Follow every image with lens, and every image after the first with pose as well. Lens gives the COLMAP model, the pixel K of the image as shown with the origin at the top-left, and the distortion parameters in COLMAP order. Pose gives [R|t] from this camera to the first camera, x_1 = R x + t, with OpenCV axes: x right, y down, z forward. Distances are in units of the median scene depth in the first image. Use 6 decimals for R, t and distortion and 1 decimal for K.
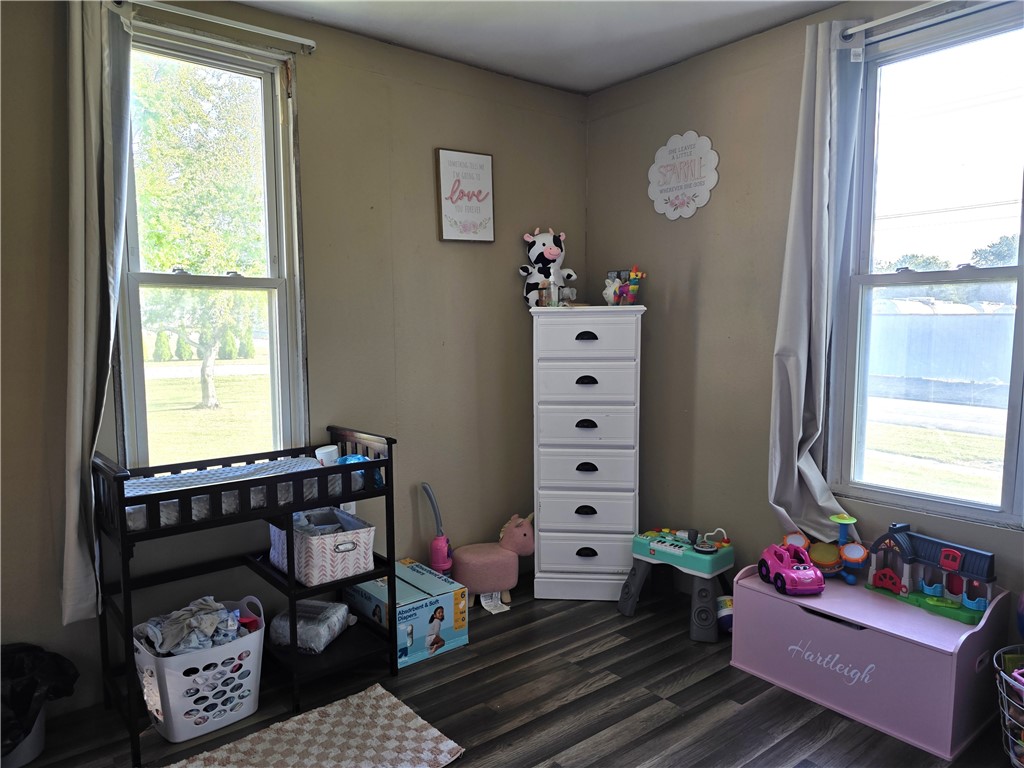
lens RADIAL K [[736.8, 0, 503.3], [0, 736.8, 385.3], [0, 0, 1]] dist [0.057854, -0.048960]
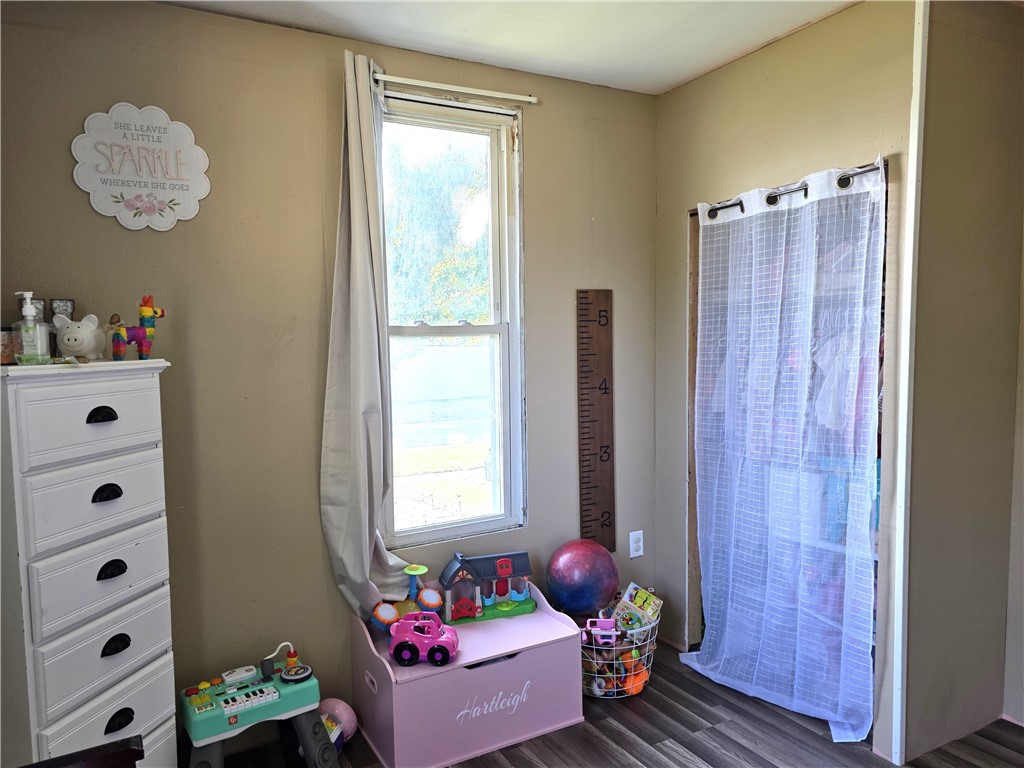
lens RADIAL K [[704.8, 0, 496.4], [0, 704.8, 390.3], [0, 0, 1]] dist [0.060741, -0.058564]
pose [[0.148869, -0.066896, 0.986592, -0.381152], [0.105685, 0.993071, 0.051388, -0.081905], [-0.983193, 0.096618, 0.154908, 0.619688]]
